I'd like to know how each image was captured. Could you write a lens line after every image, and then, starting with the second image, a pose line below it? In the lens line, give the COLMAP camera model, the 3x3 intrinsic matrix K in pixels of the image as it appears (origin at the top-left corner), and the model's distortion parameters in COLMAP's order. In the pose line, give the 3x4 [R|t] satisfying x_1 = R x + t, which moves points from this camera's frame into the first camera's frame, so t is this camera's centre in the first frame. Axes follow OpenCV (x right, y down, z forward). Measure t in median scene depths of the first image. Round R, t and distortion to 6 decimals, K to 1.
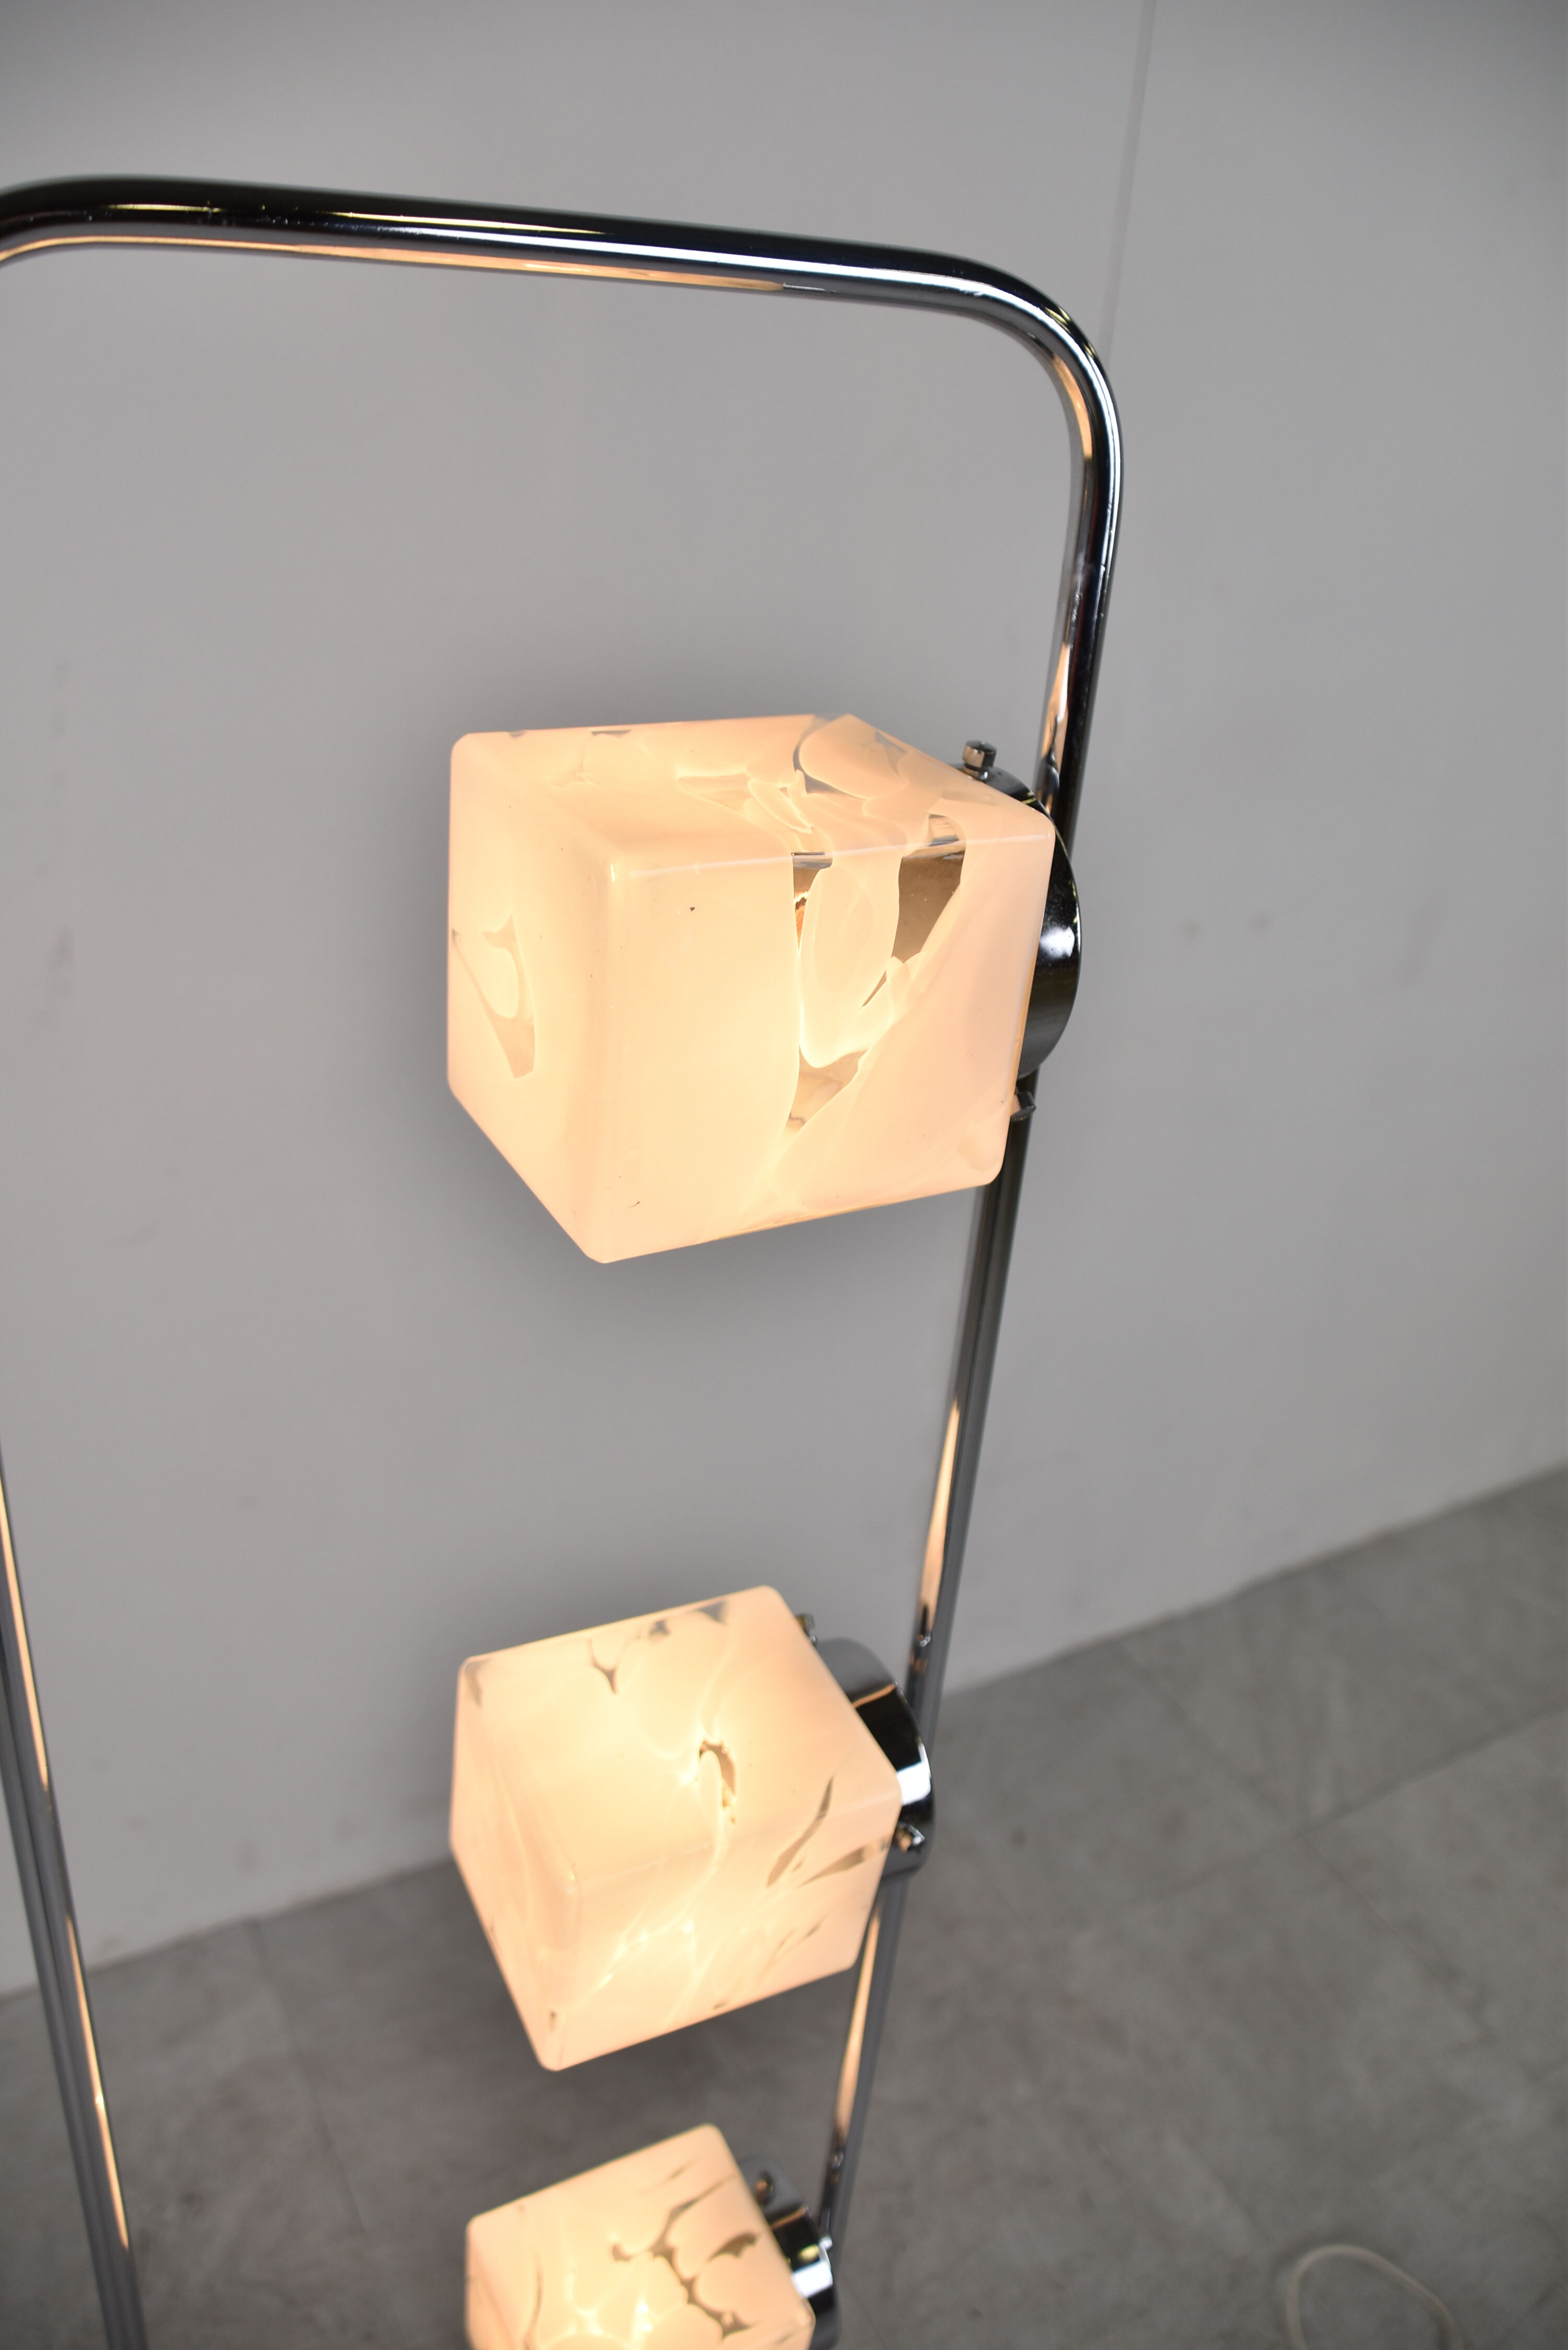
lens RADIAL K [[1779.6, 0, 767.7], [0, 1779.6, 1171.0], [0, 0, 1]] dist [-0.092695, -0.004983]
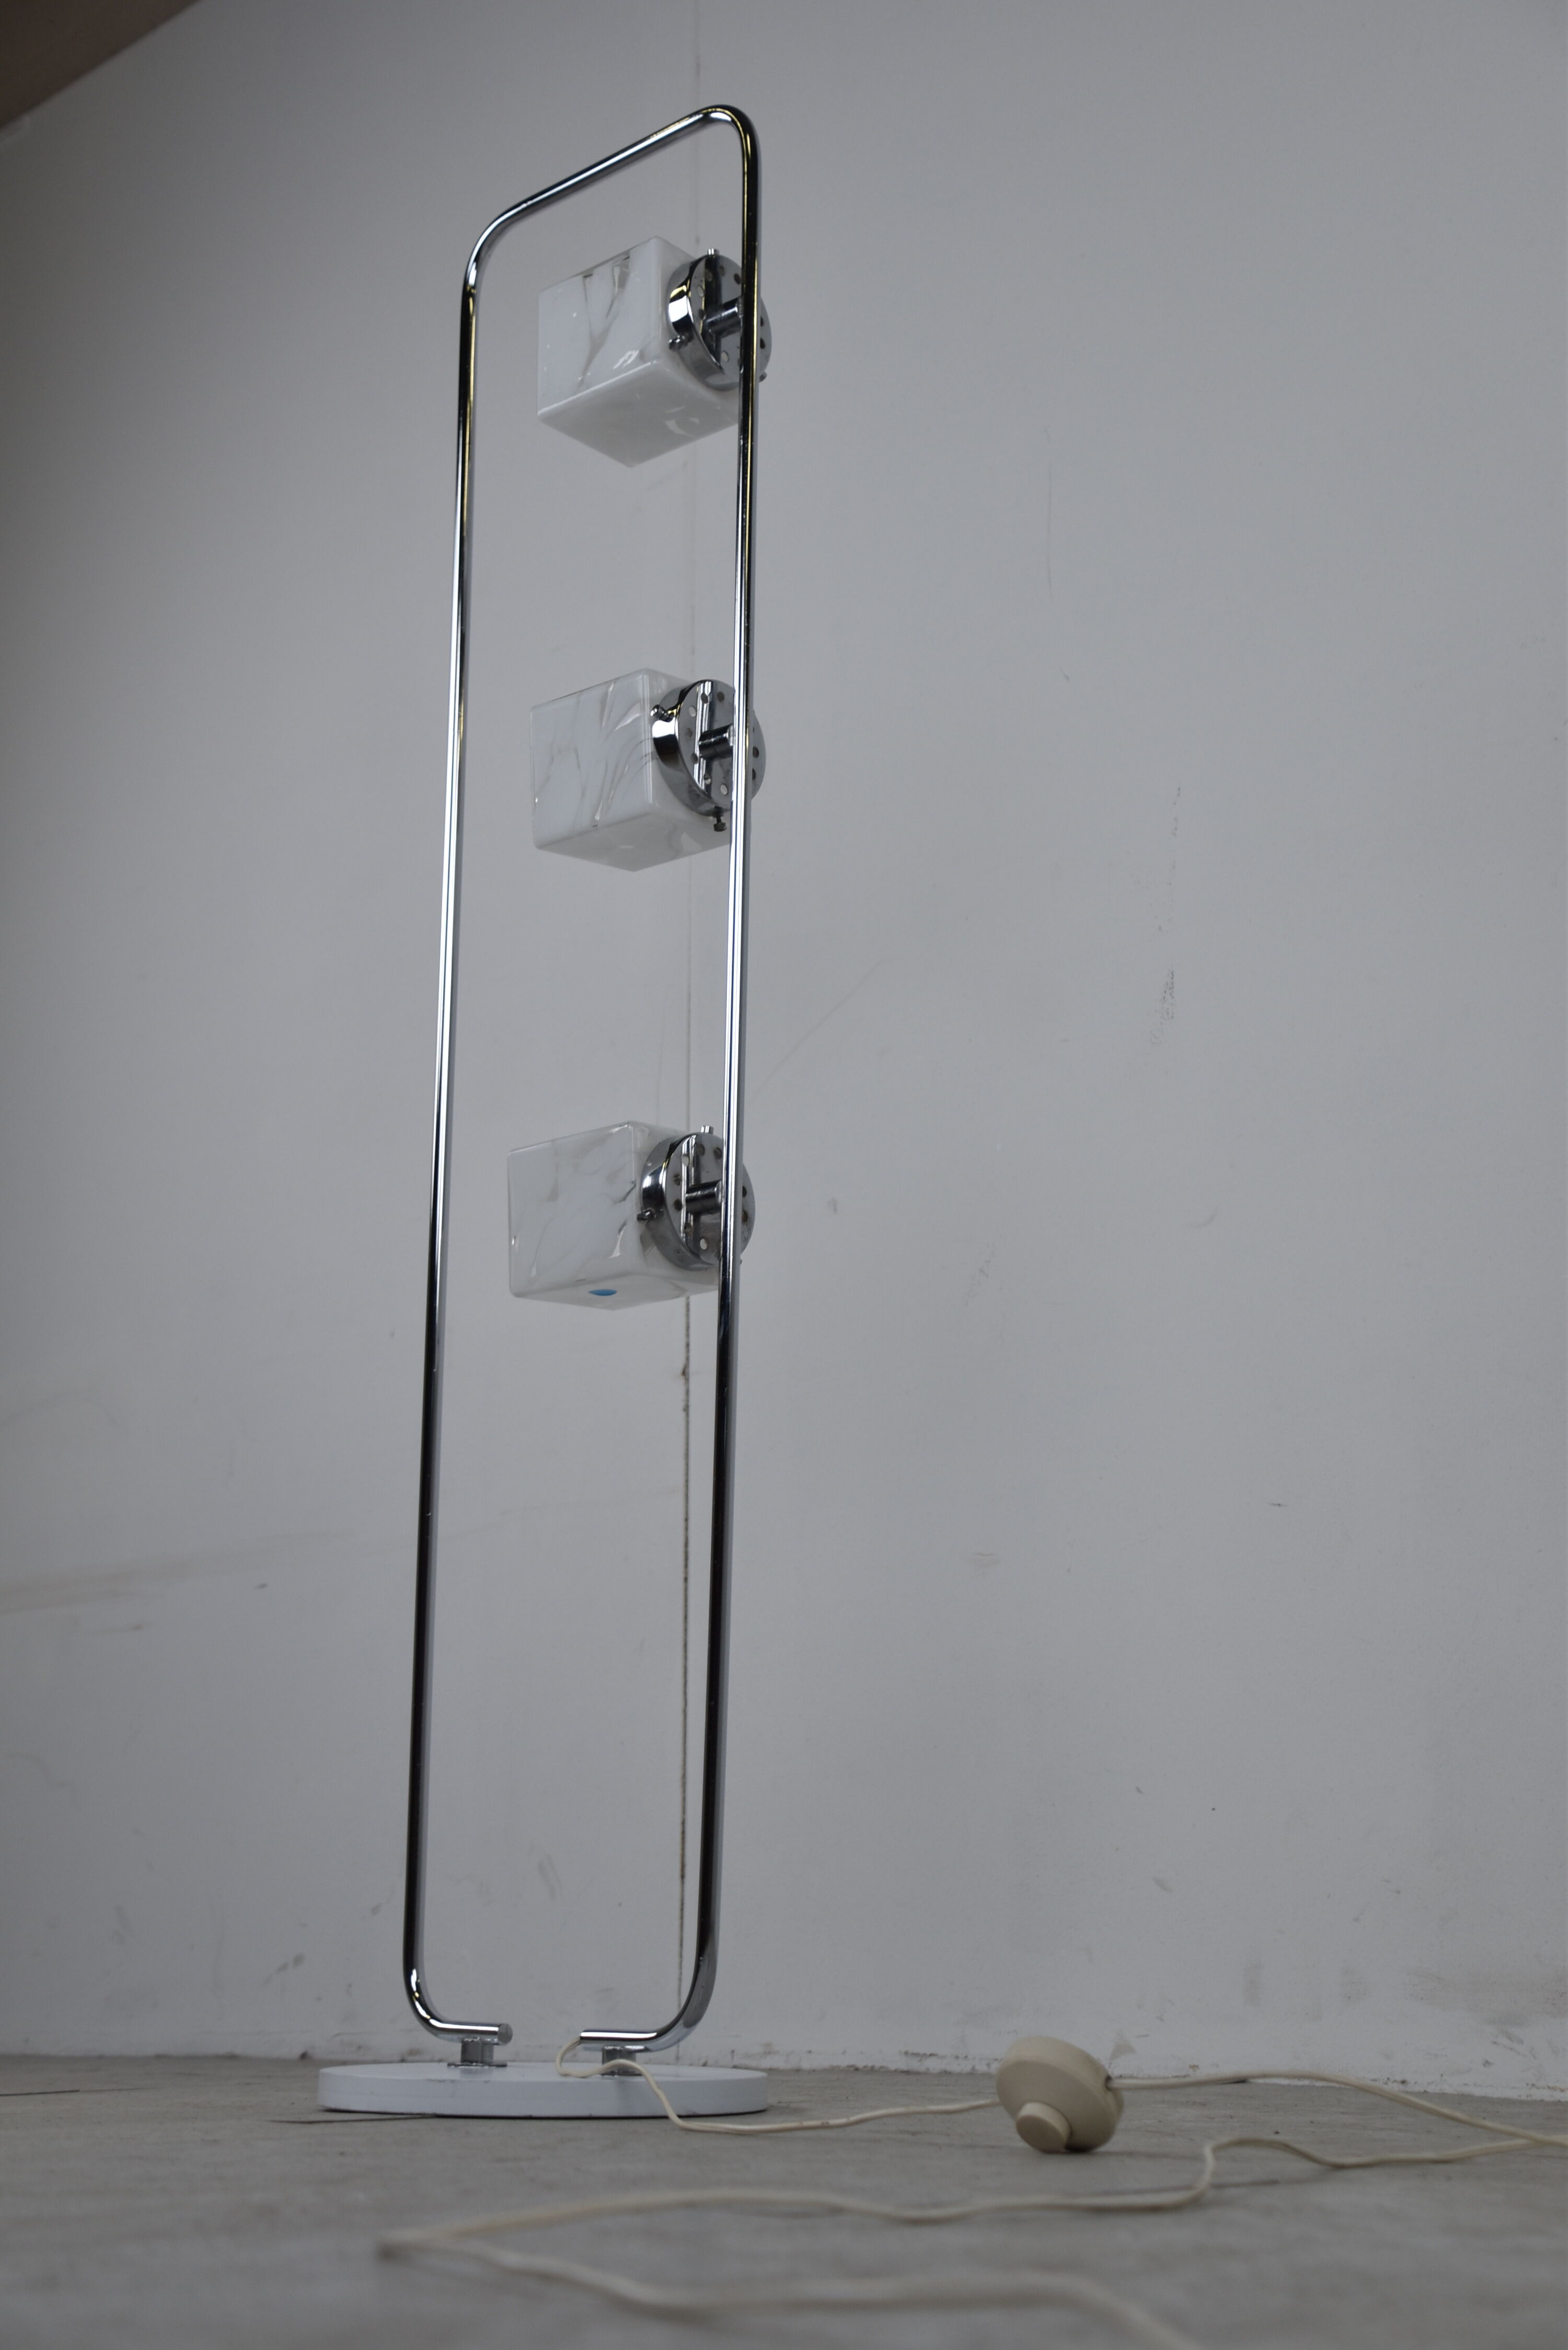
lens RADIAL K [[3086.0, 0, 775.2], [0, 3086.0, 1192.6], [0, 0, 1]] dist [0.163610, 0.000000]
pose [[0.343792, -0.299545, -0.889989, 1.482171], [-0.417191, 0.800368, -0.430537, 1.087998], [0.841284, 0.519311, 0.150193, 0.417321]]
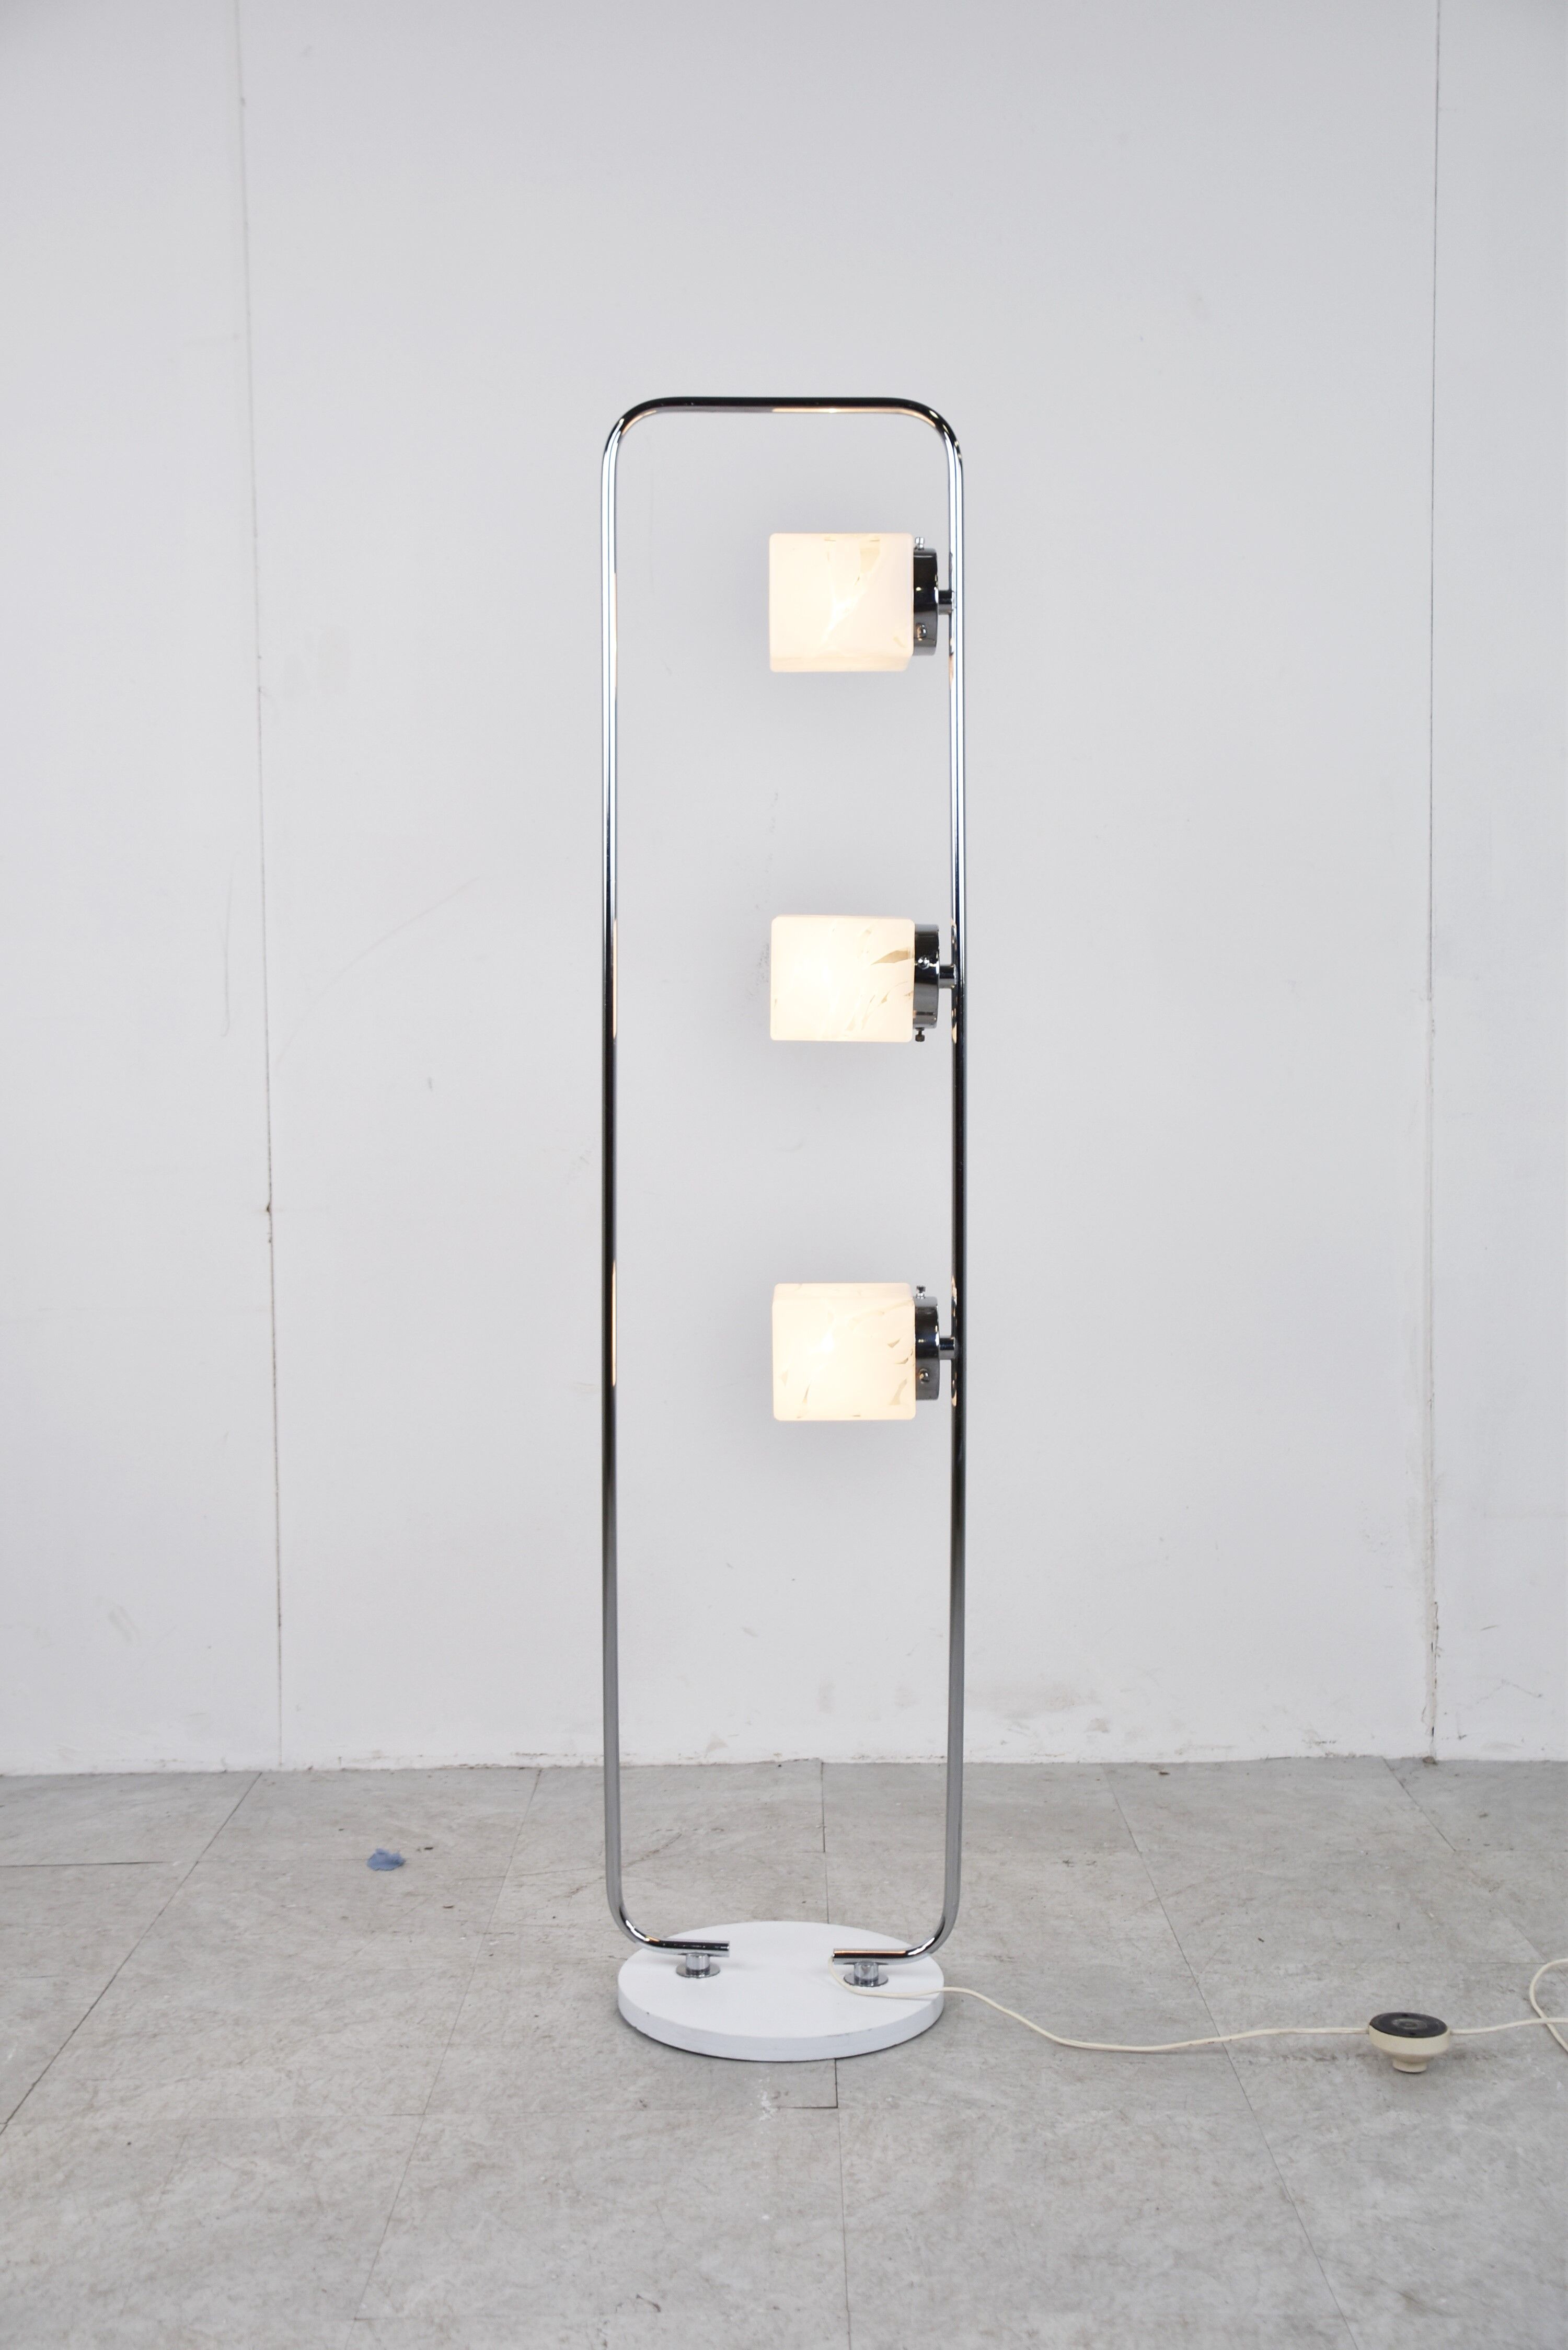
lens RADIAL K [[2590.4, 0, 775.6], [0, 2590.4, 1184.7], [0, 0, 1]] dist [0.042129, 0.000000]
pose [[0.873616, -0.060891, -0.482791, 0.787586], [-0.154115, 0.906447, -0.393196, 1.021863], [0.461567, 0.417907, 0.782502, -0.873794]]
